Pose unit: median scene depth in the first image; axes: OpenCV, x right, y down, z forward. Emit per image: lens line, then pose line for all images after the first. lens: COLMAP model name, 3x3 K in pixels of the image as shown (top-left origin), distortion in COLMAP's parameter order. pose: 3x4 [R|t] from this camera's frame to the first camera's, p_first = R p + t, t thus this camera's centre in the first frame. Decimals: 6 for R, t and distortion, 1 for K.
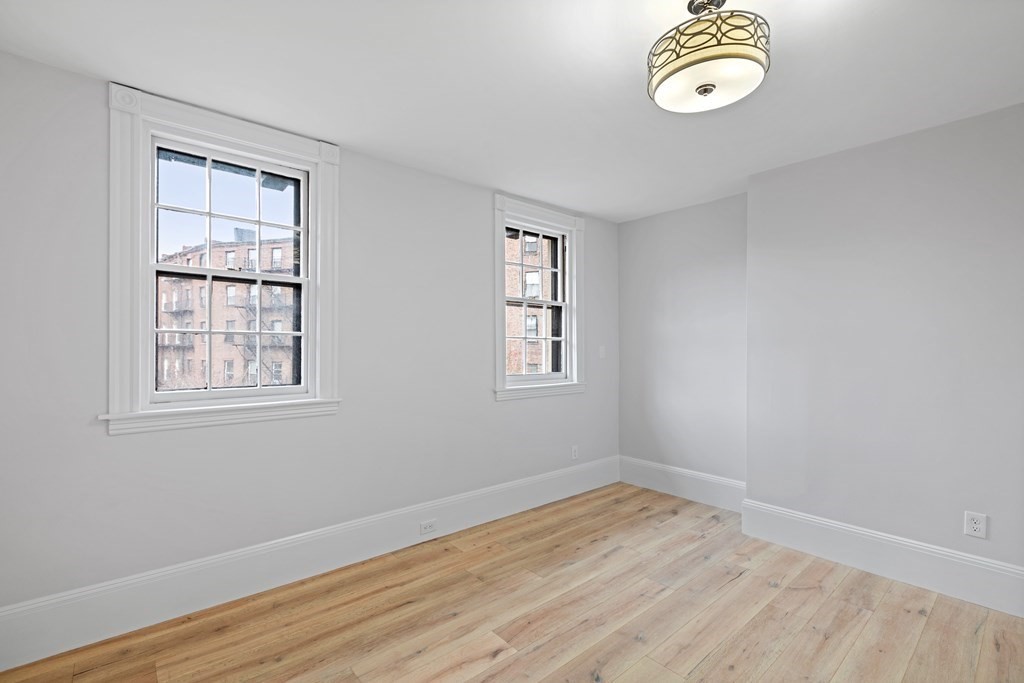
lens RADIAL K [[459.6, 0, 503.2], [0, 459.6, 345.8], [0, 0, 1]] dist [0.004442, -0.002185]
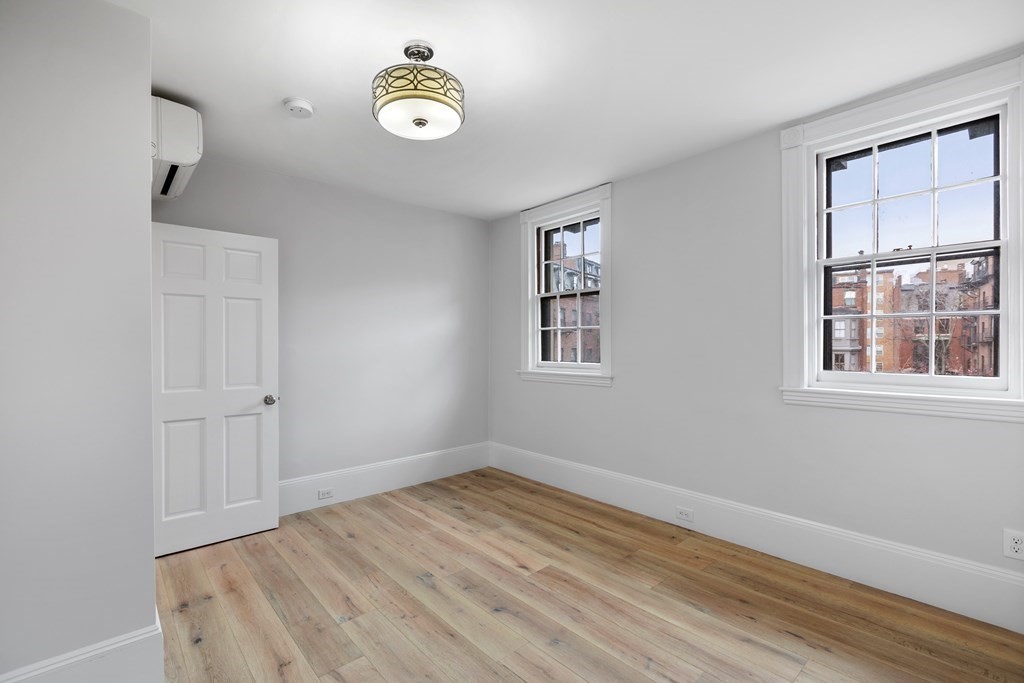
lens RADIAL K [[459.6, 0, 508.5], [0, 459.6, 346.7], [0, 0, 1]] dist [0.004442, -0.002185]
pose [[0.019846, 0.007507, -0.999775, 0.942007], [0.012512, 0.999892, 0.007756, 0.017104], [0.999725, -0.012663, 0.019750, 0.680893]]
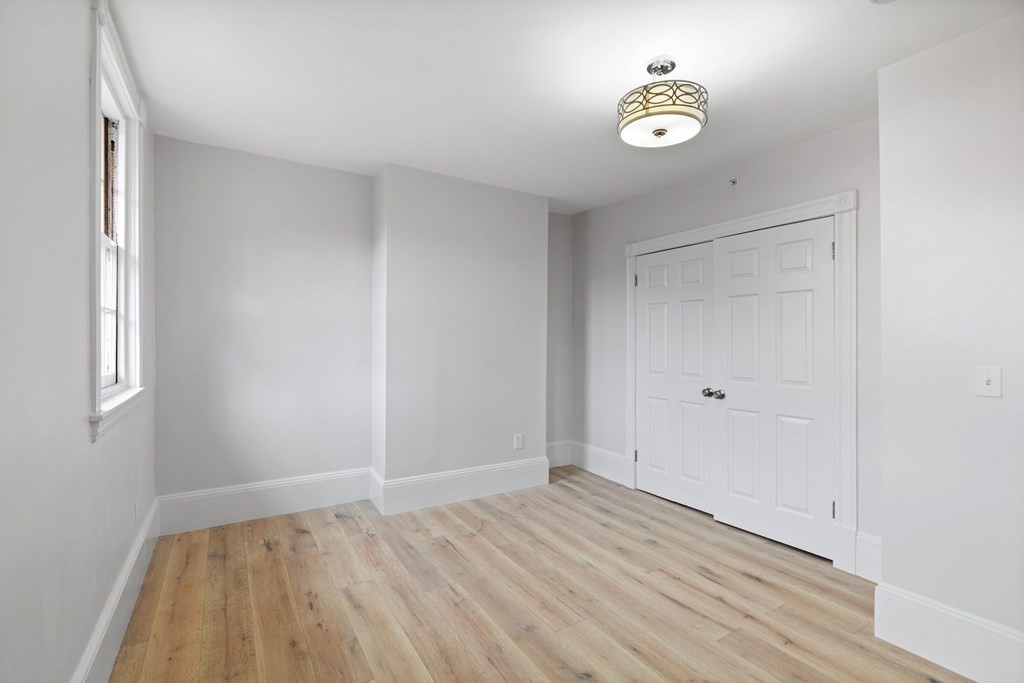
lens RADIAL K [[459.6, 0, 514.9], [0, 459.6, 333.6], [0, 0, 1]] dist [0.004442, -0.002185]
pose [[0.140083, 0.007423, 0.990112, -0.517707], [-0.012301, 0.999908, -0.005757, 0.013475], [-0.990063, -0.011373, 0.140161, 0.686799]]
